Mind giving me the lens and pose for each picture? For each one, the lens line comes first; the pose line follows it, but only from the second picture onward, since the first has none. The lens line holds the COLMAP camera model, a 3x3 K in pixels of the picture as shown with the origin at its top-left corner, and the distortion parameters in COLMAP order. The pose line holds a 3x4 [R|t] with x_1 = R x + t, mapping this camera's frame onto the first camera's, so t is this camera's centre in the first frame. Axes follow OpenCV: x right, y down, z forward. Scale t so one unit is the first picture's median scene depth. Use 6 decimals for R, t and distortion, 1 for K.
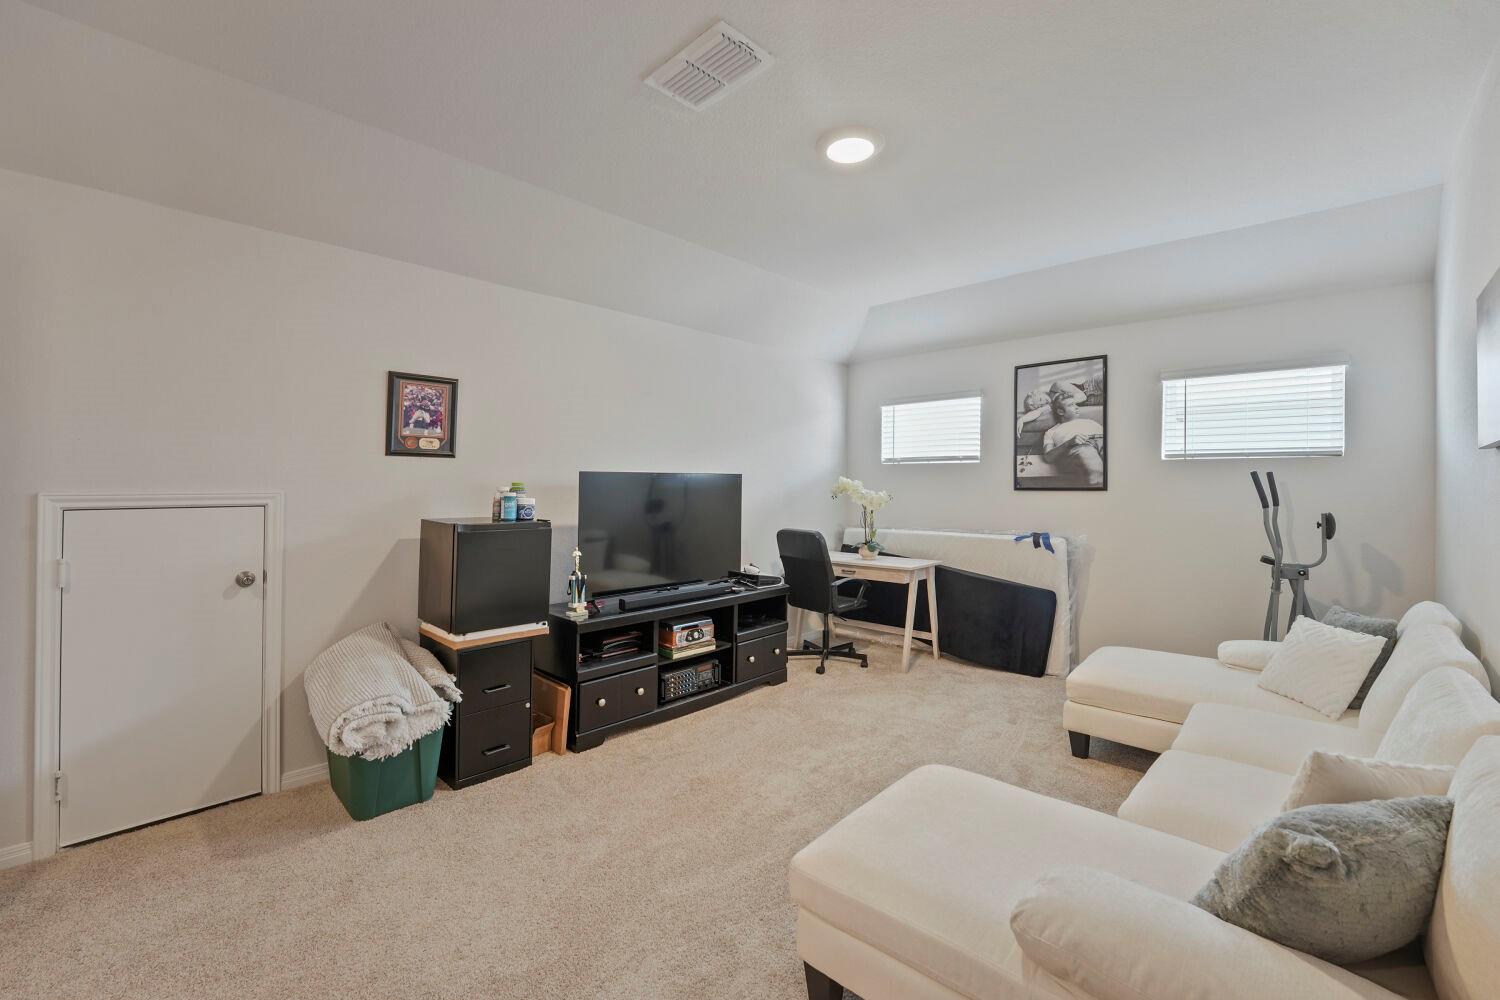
lens RADIAL K [[609.4, 0, 752.5], [0, 609.4, 474.4], [0, 0, 1]] dist [-0.001329, -0.000101]
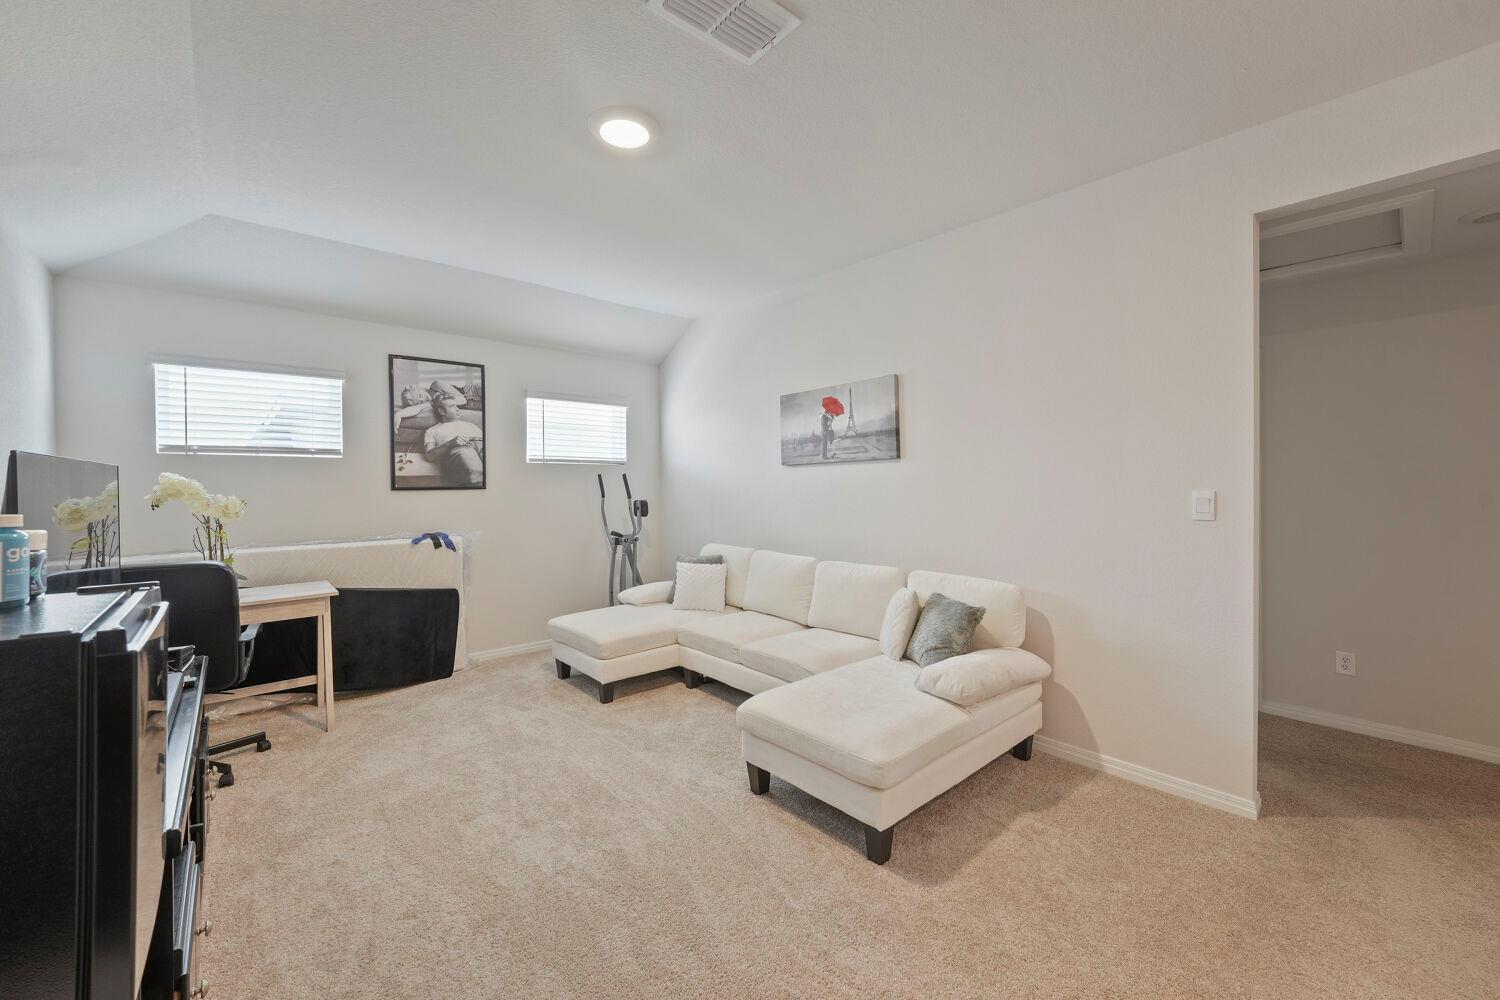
lens RADIAL K [[599.3, 0, 752.5], [0, 599.3, 487.3], [0, 0, 1]] dist [-0.000308, 0.000273]
pose [[0.118658, -0.012964, 0.992851, -0.422632], [-0.012506, 0.999816, 0.014549, 0.001882], [-0.992856, -0.014143, 0.118474, 0.376077]]
